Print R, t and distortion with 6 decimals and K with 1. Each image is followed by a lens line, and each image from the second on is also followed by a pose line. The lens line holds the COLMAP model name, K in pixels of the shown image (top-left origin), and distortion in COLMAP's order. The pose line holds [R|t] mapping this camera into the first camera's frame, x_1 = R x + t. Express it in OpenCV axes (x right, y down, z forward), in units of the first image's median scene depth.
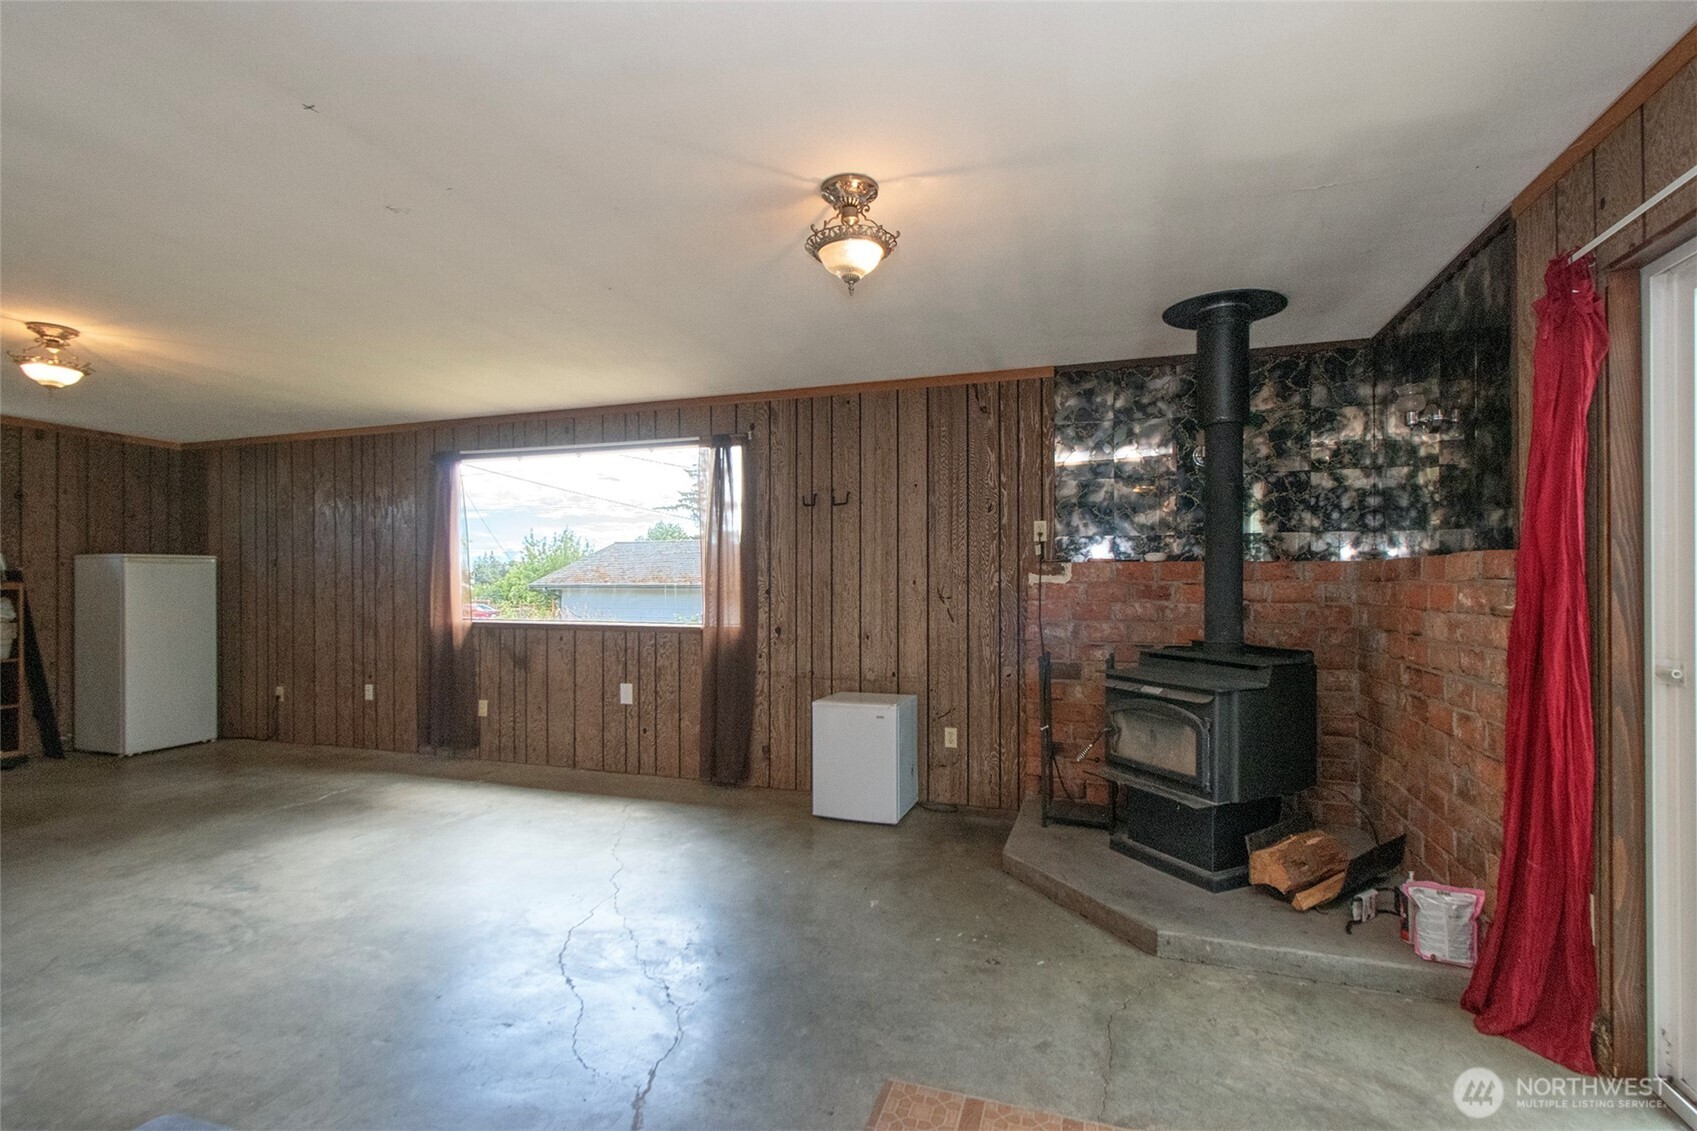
lens RADIAL K [[766.8, 0, 812.0], [0, 766.8, 580.6], [0, 0, 1]] dist [-0.002530, -0.000066]
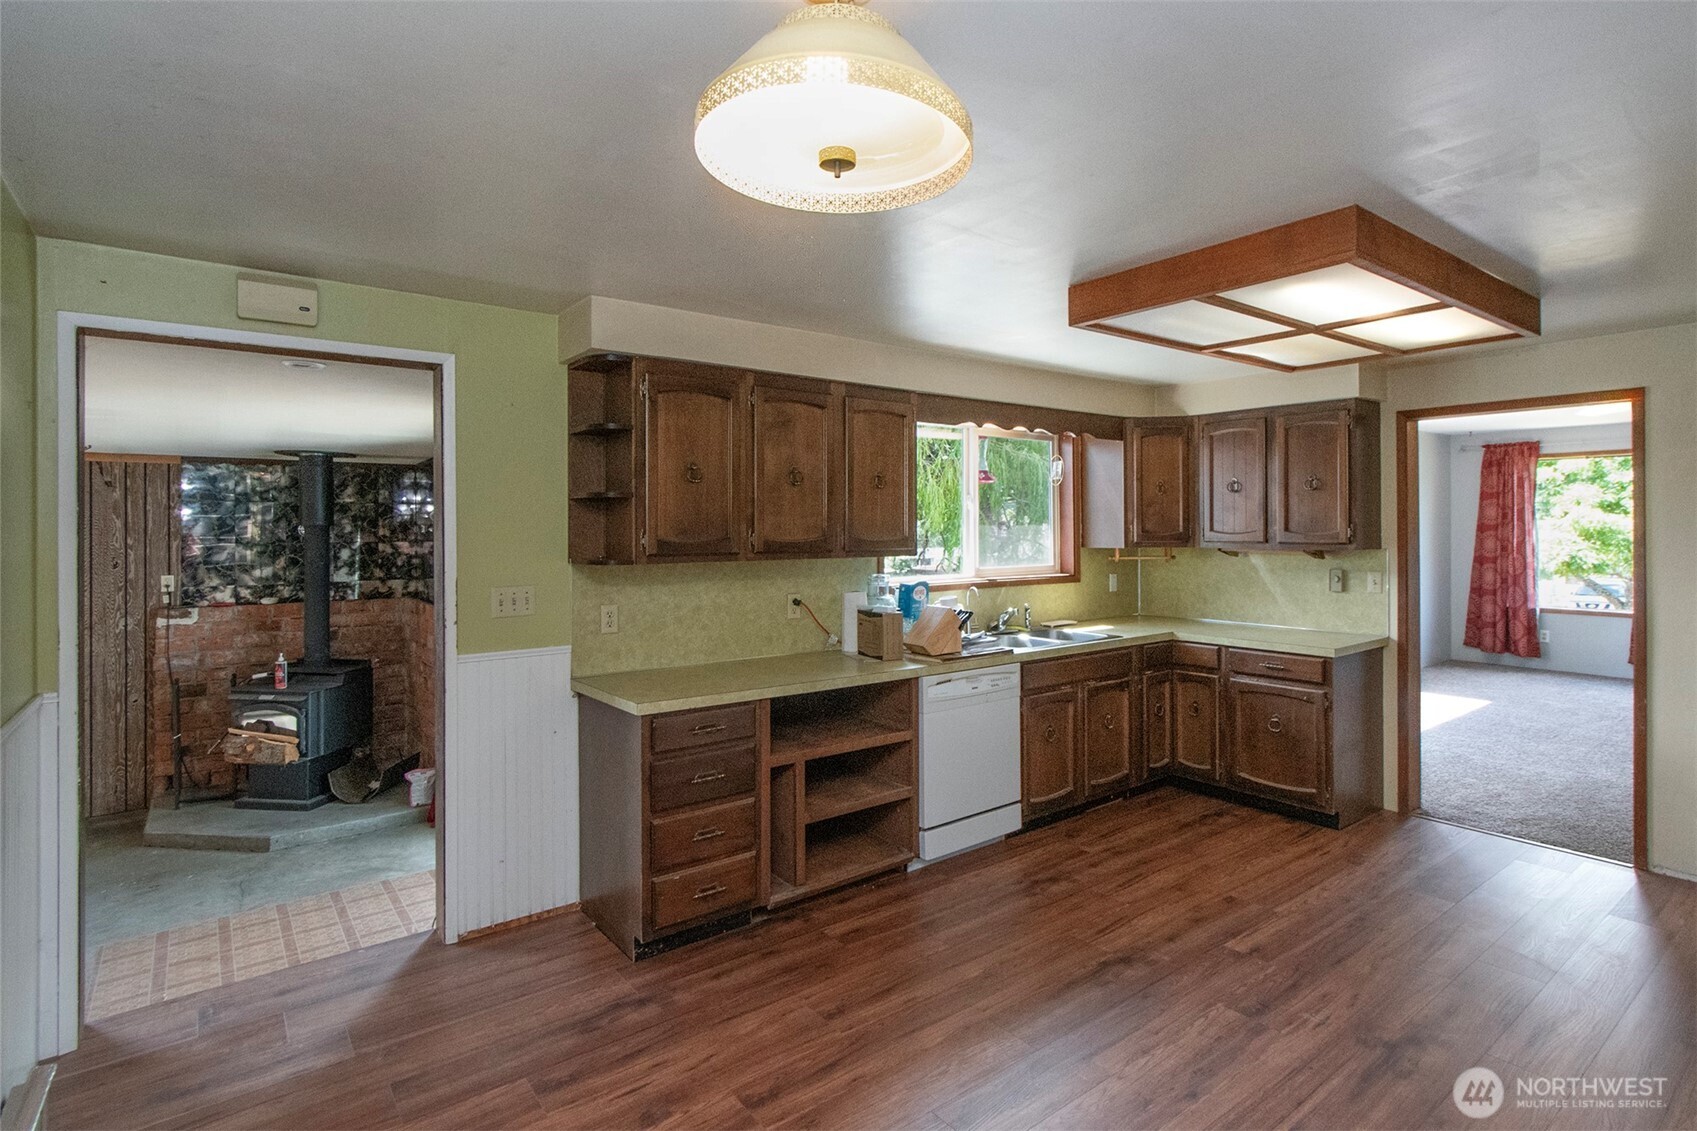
lens RADIAL K [[793.0, 0, 851.1], [0, 793.0, 543.8], [0, 0, 1]] dist [-0.005189, -0.000952]
pose [[0.496708, 0.001501, 0.867916, -0.280365], [0.004241, 0.999982, -0.004156, -0.121976], [-0.867907, 0.005745, 0.496693, -0.646157]]
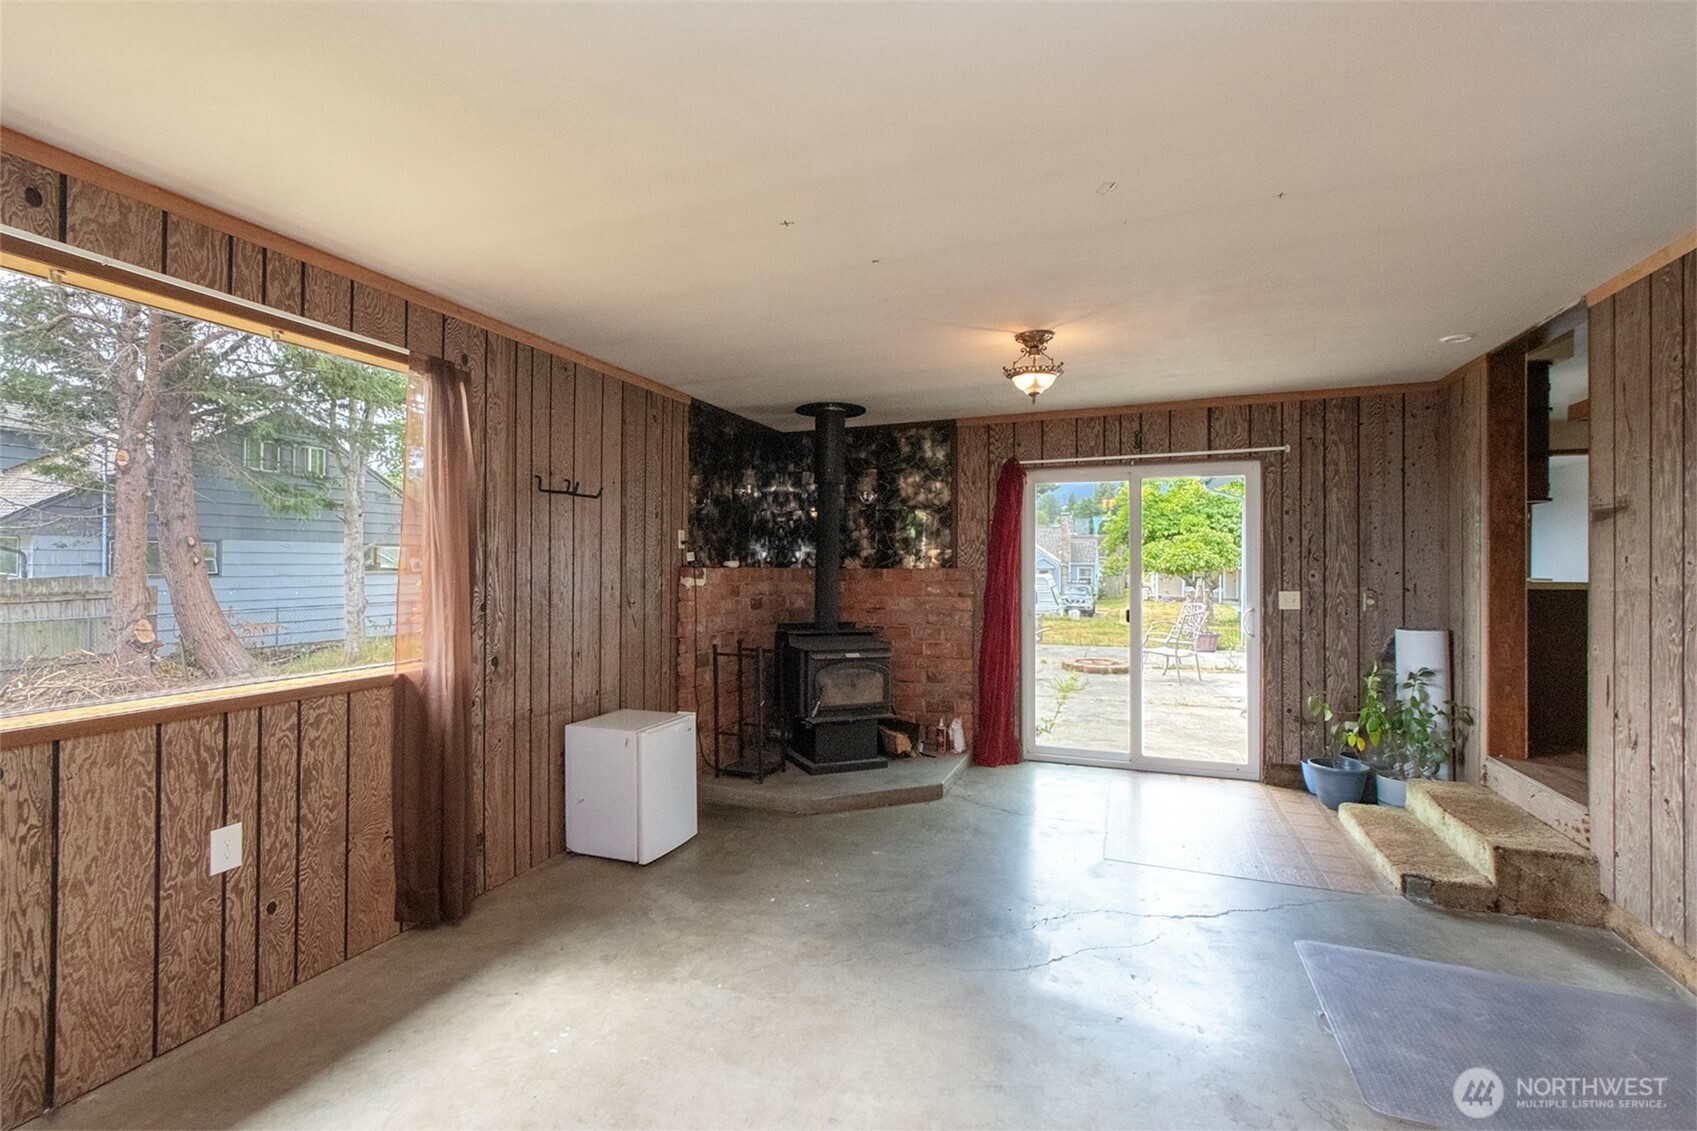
lens RADIAL K [[766.8, 0, 843.0], [0, 766.8, 567.4], [0, 0, 1]] dist [-0.002530, -0.000066]
pose [[0.022580, -0.000636, 0.999745, -0.827020], [-0.002949, 0.999995, 0.000703, -0.025547], [-0.999741, -0.002964, 0.022578, 0.747344]]
